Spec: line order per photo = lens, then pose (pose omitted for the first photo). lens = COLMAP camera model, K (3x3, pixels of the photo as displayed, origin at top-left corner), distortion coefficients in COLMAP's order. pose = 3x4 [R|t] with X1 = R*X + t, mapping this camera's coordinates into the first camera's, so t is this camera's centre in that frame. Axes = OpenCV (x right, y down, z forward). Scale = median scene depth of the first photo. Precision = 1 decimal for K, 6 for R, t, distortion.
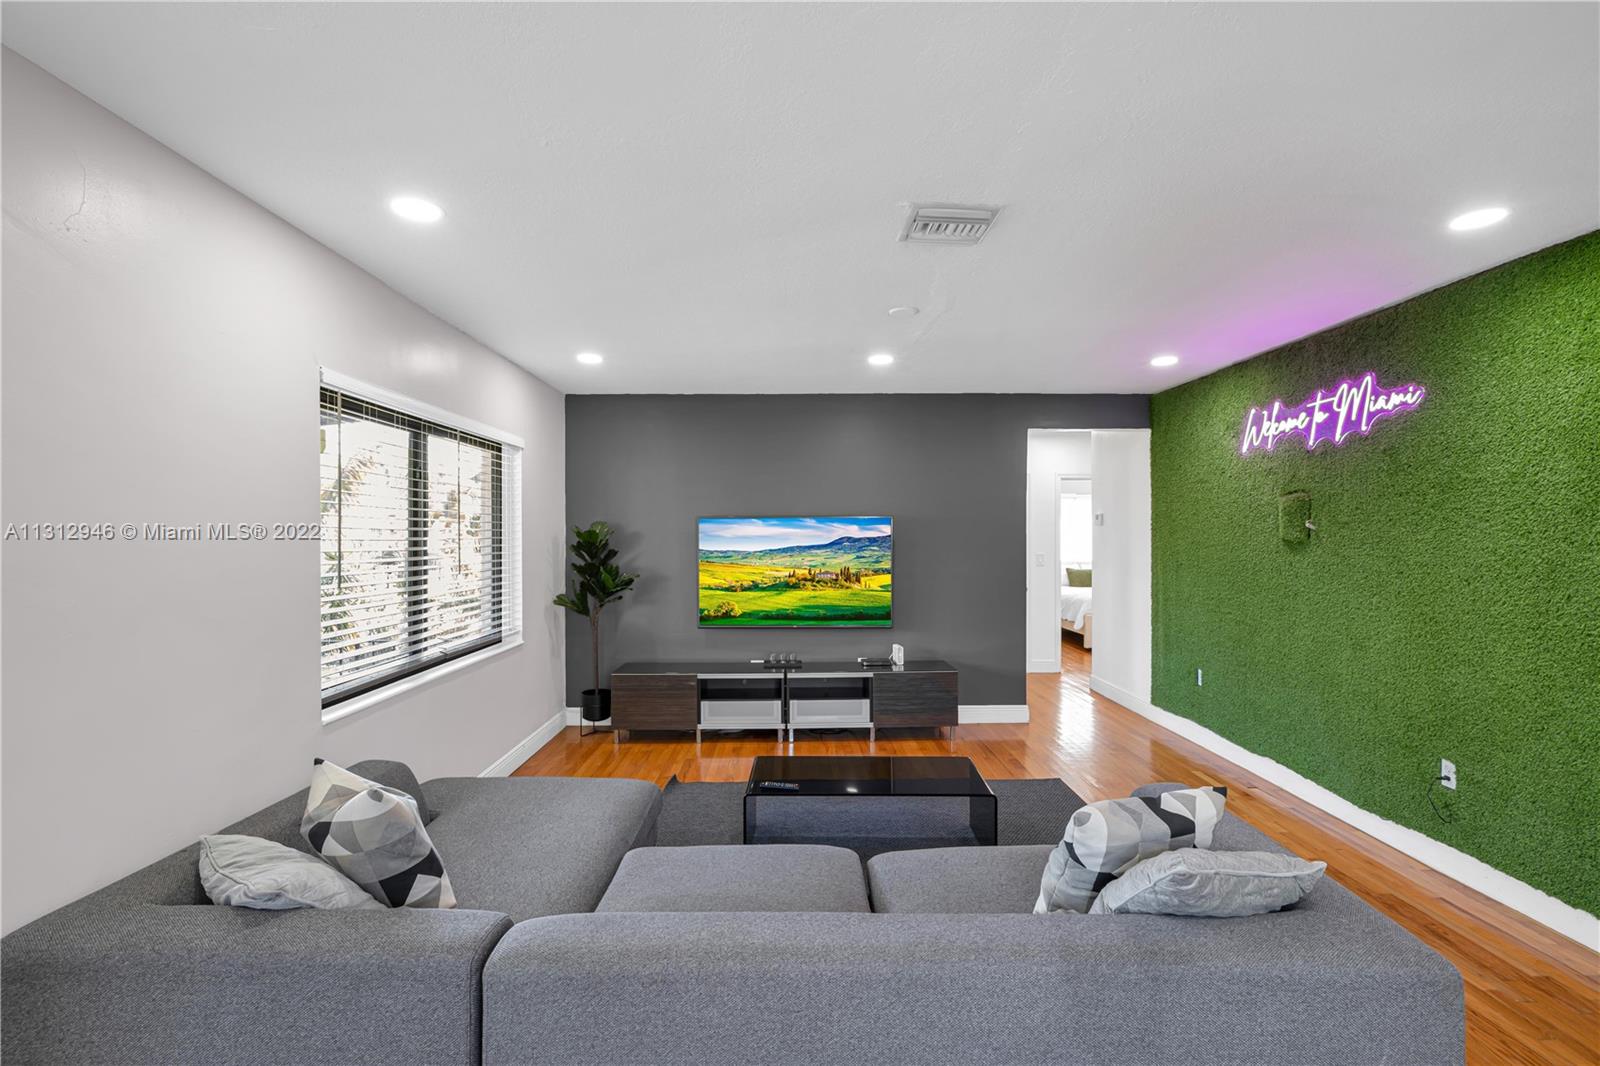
lens RADIAL K [[716.1, 0, 800.0], [0, 716.1, 533.0], [0, 0, 1]] dist [0.004246, -0.000008]
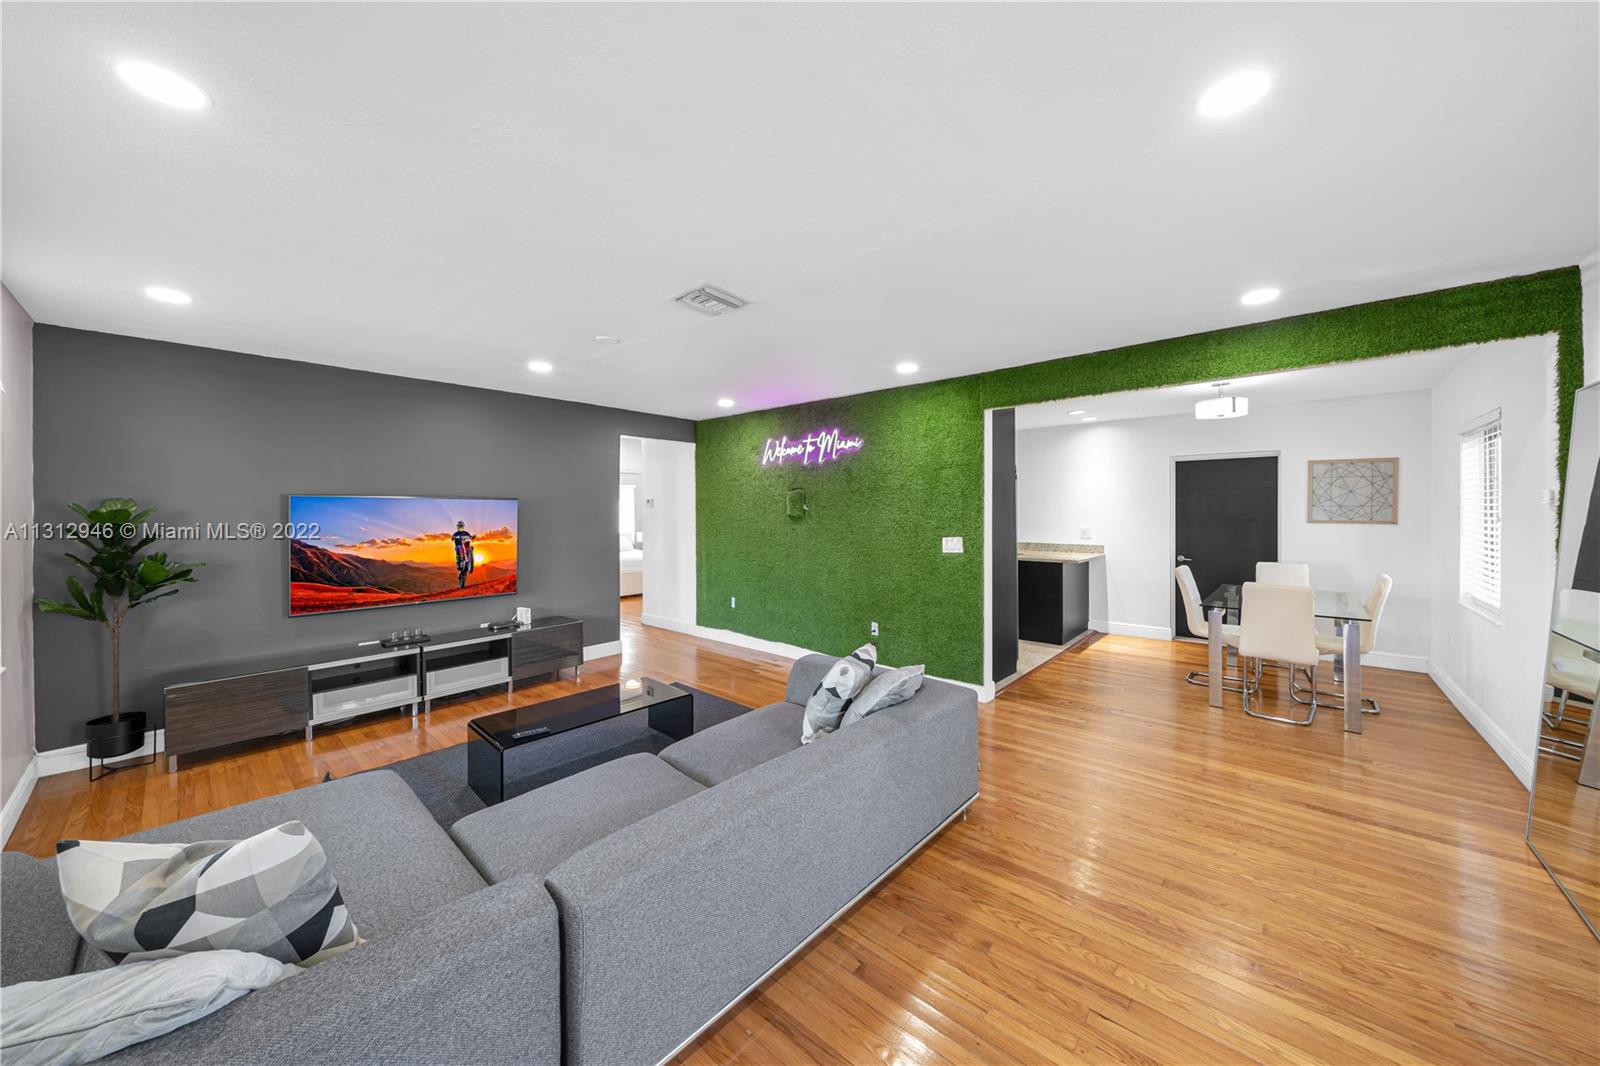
lens RADIAL K [[552.6, 0, 804.9], [0, 552.6, 513.3], [0, 0, 1]] dist [-0.000734, -0.000250]
pose [[0.670341, -0.002202, 0.742050, -0.294585], [0.001827, 0.999997, 0.001317, 0.001215], [-0.742051, 0.000473, 0.670343, 0.062317]]
